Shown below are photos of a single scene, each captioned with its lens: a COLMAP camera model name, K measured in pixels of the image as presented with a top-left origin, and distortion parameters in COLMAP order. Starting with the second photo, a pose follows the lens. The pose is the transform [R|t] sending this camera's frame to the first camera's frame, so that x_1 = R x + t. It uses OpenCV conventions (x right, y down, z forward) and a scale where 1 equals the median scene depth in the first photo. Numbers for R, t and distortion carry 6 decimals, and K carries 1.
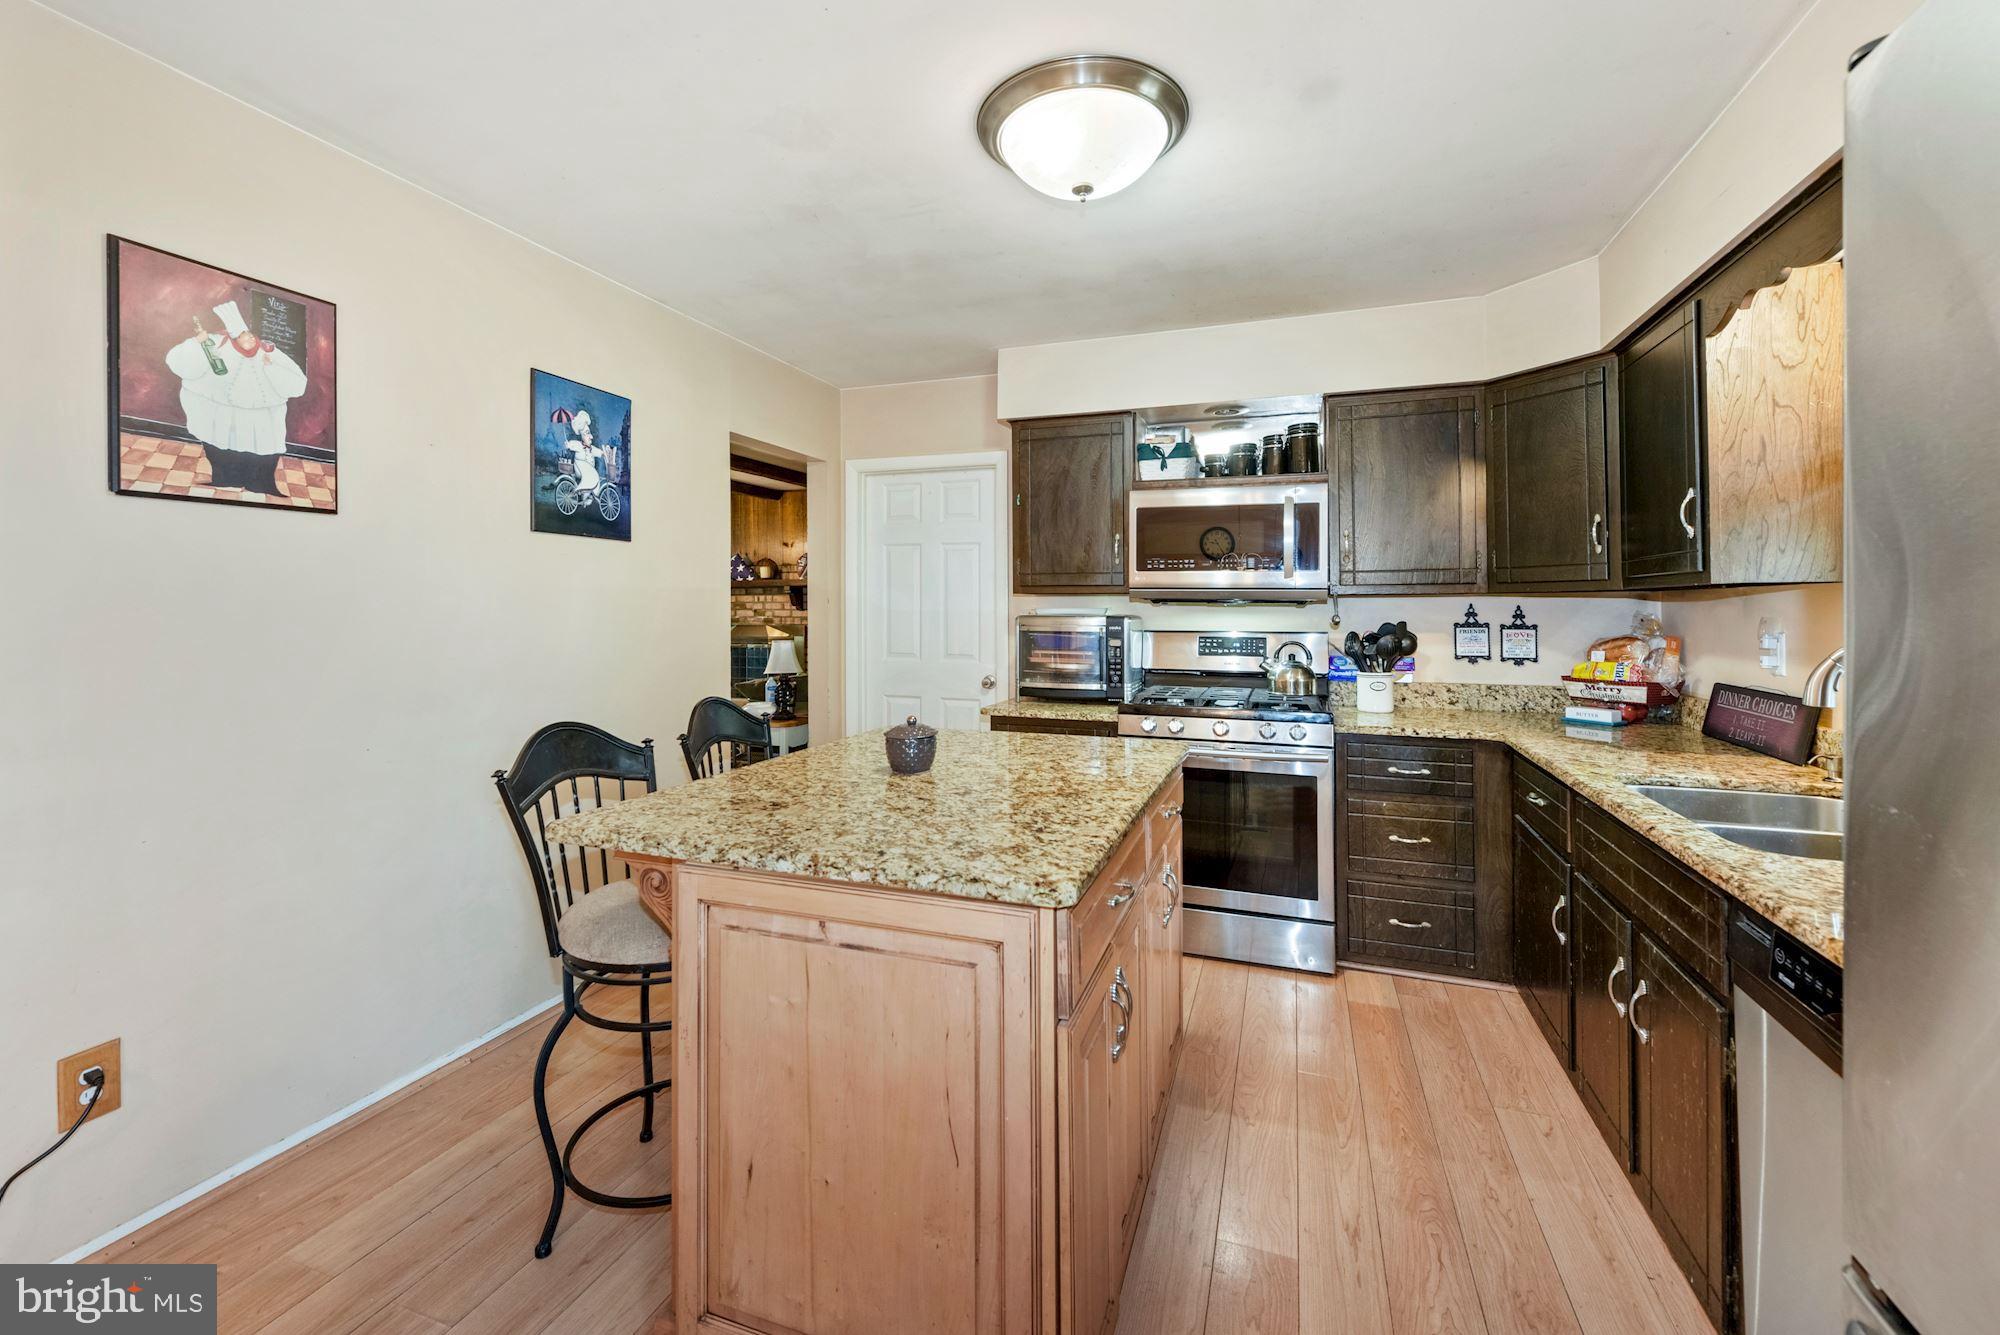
lens RADIAL K [[817.0, 0, 1002.6], [0, 817.0, 600.3], [0, 0, 1]] dist [0.000699, -0.000026]
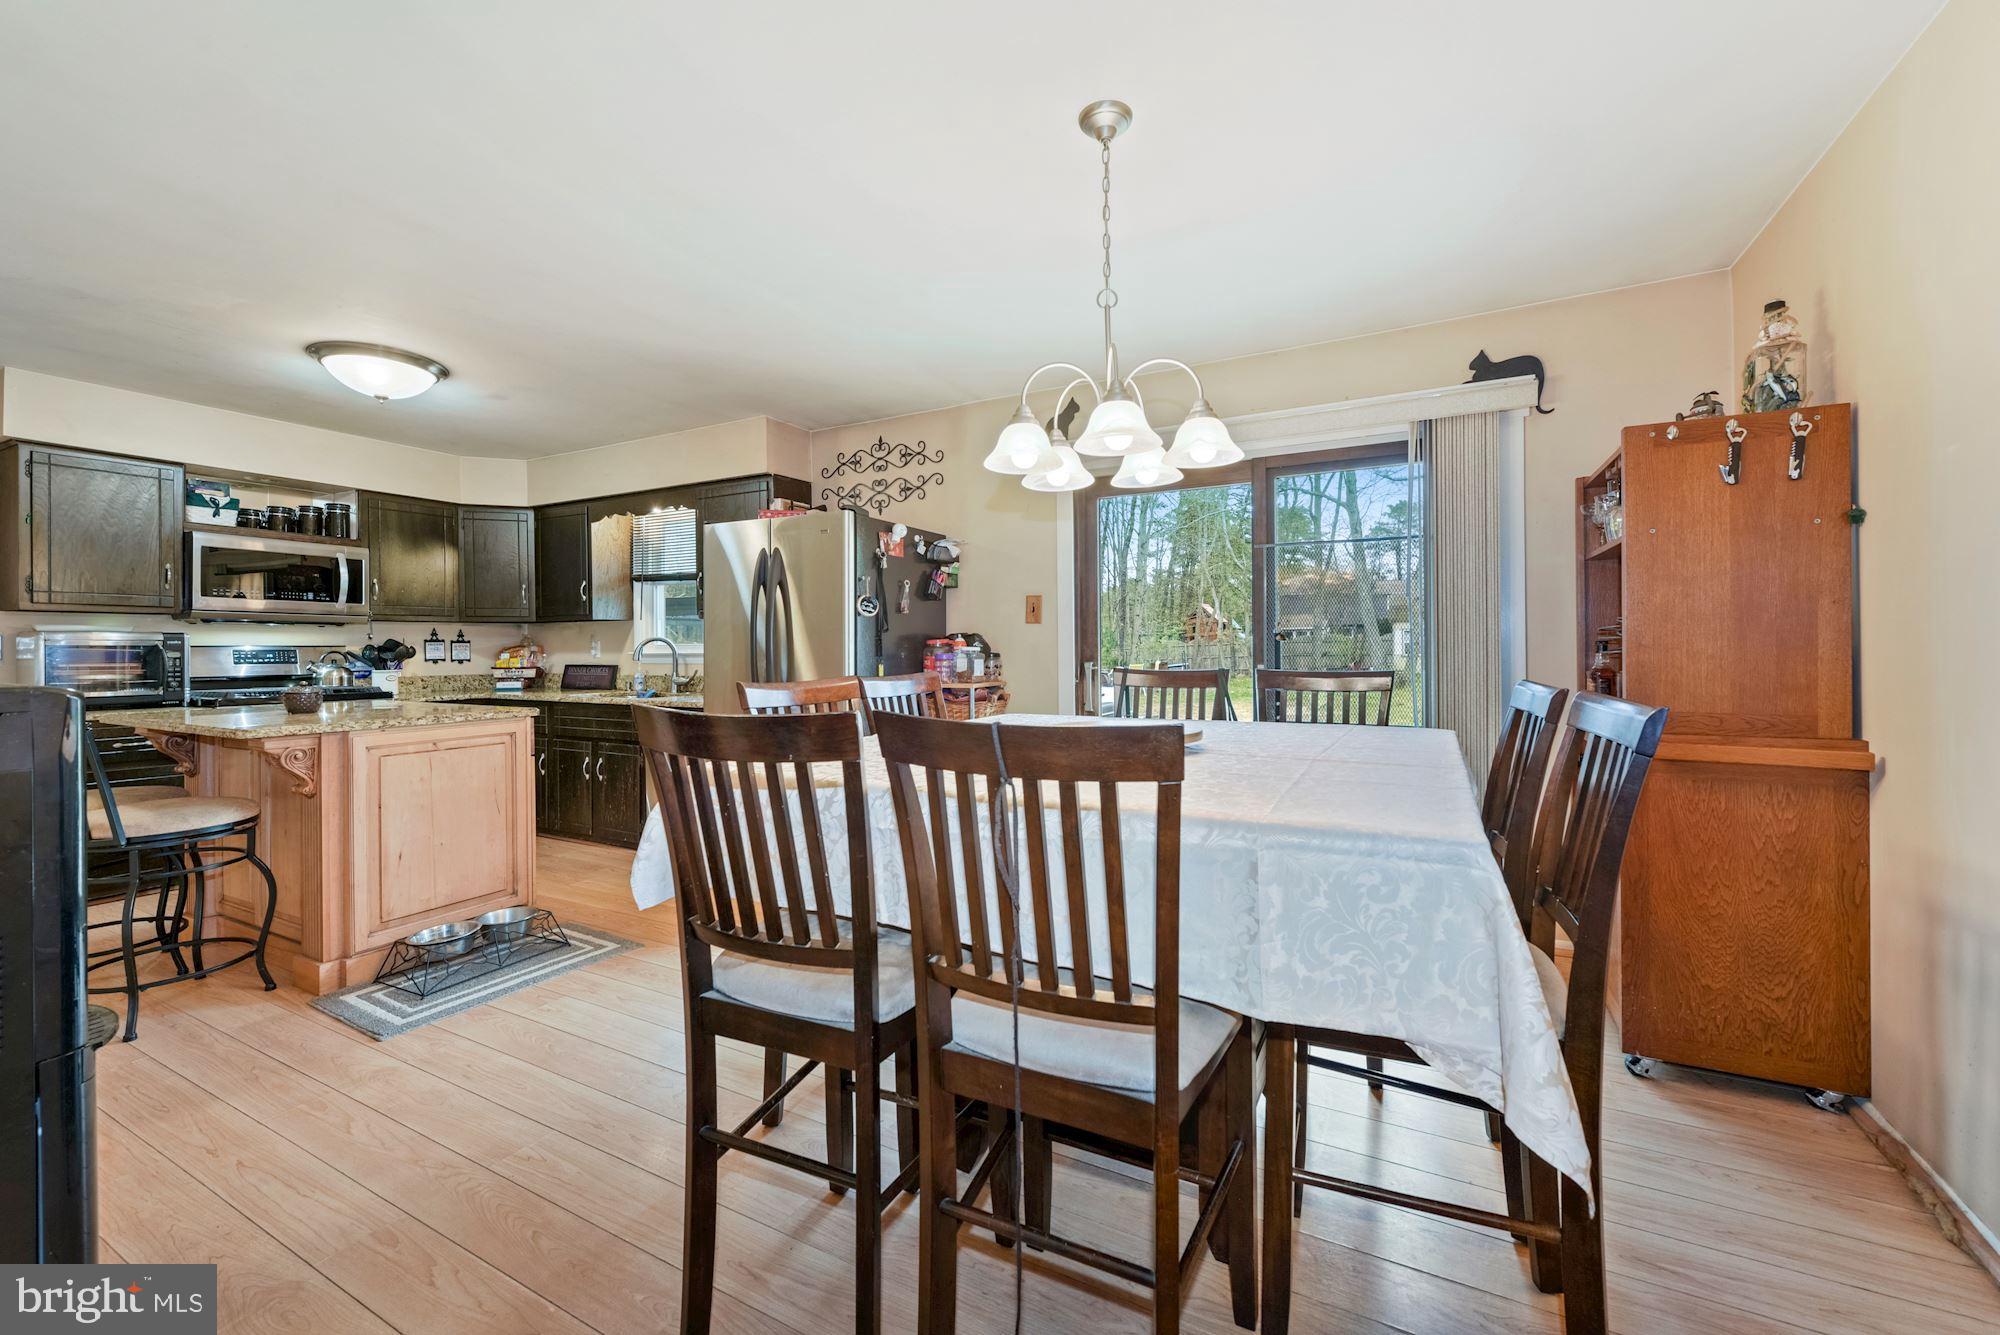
lens RADIAL K [[786.6, 0, 1012.3], [0, 786.6, 653.7], [0, 0, 1]] dist [0.001950, -0.000325]
pose [[0.133007, -0.012104, 0.991041, -0.990351], [-0.004478, 0.999908, 0.012813, 0.035235], [-0.991105, -0.006143, 0.132940, -0.444285]]
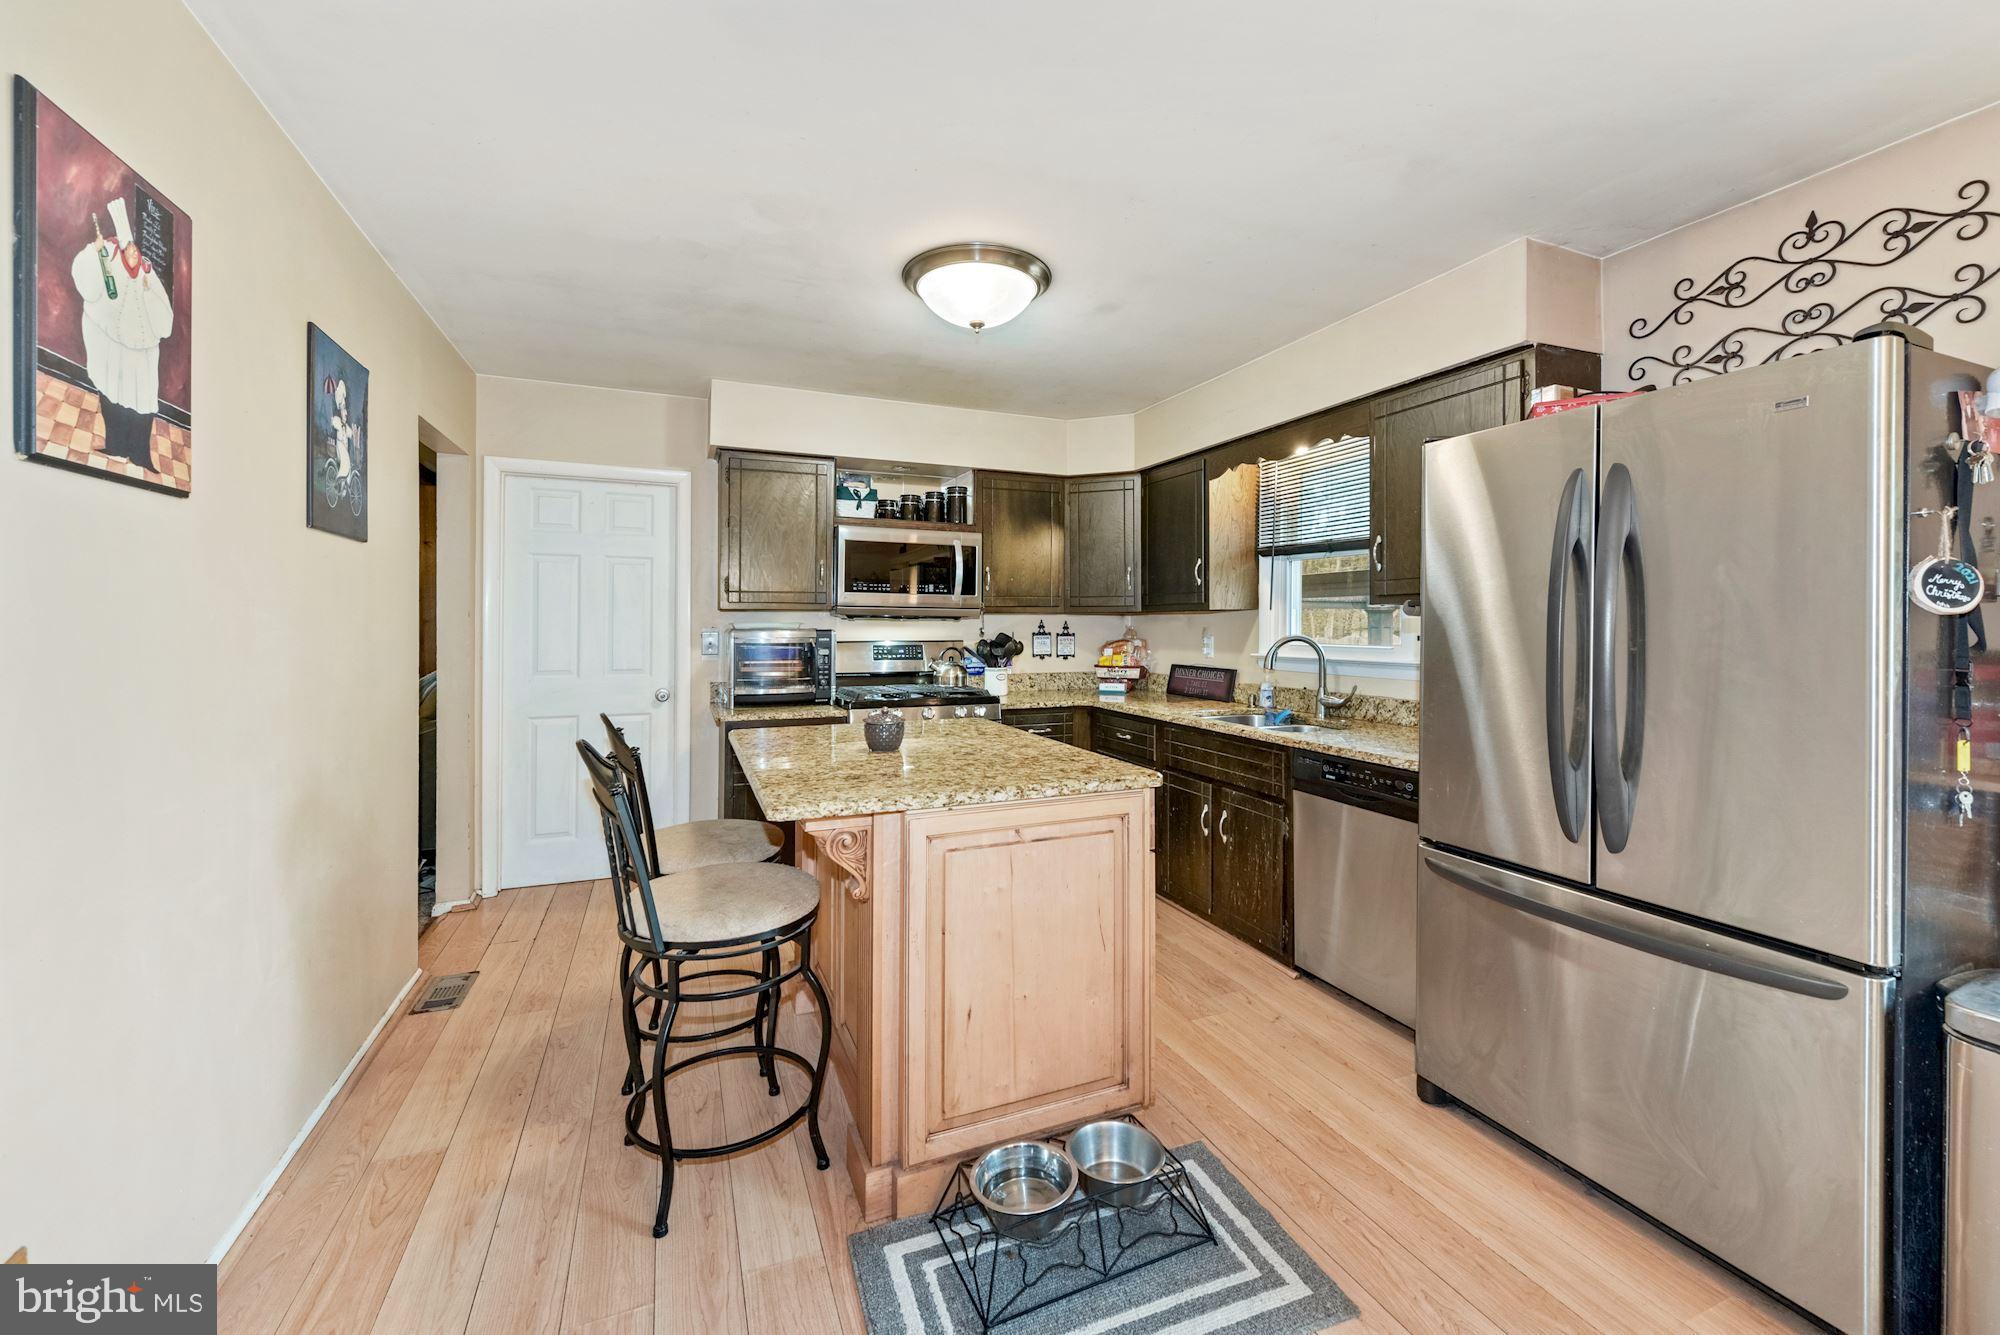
lens RADIAL K [[792.6, 0, 1007.6], [0, 792.6, 625.4], [0, 0, 1]] dist [-0.000352, -0.000219]
pose [[0.735344, -0.003283, 0.677686, -0.517860], [-0.006044, 0.999917, 0.011402, -0.001271], [-0.677667, -0.012481, 0.735263, -0.028003]]
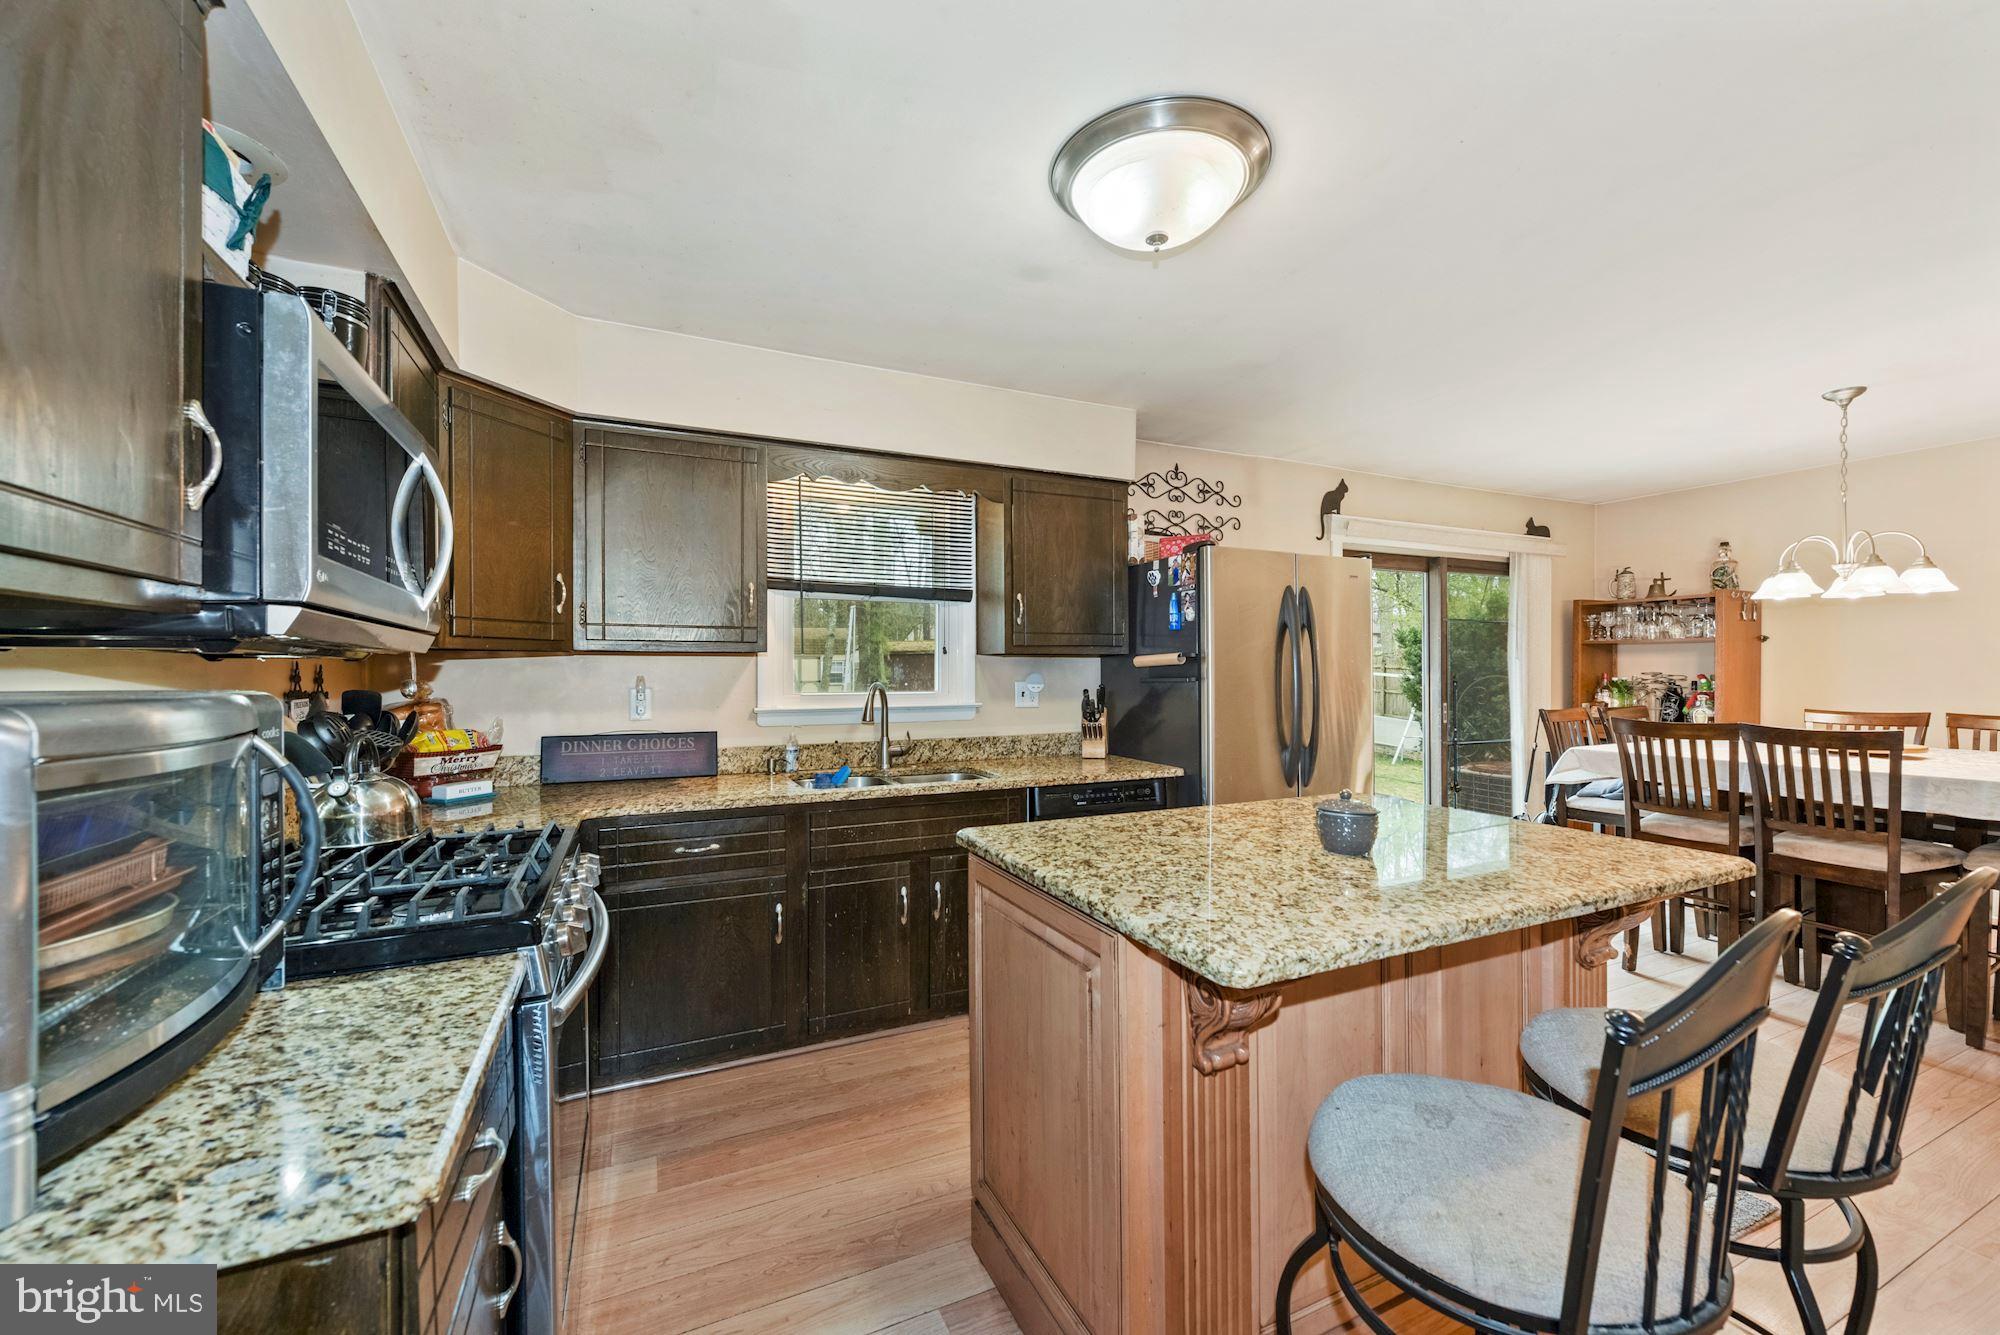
lens RADIAL K [[780.0, 0, 1008.8], [0, 780.0, 667.3], [0, 0, 1]] dist [-0.000878, -0.000155]
pose [[-0.705965, 0.003881, 0.708236, -0.287125], [-0.005801, 0.999920, -0.011261, 0.014342], [-0.708223, -0.012058, -0.705886, 1.184731]]
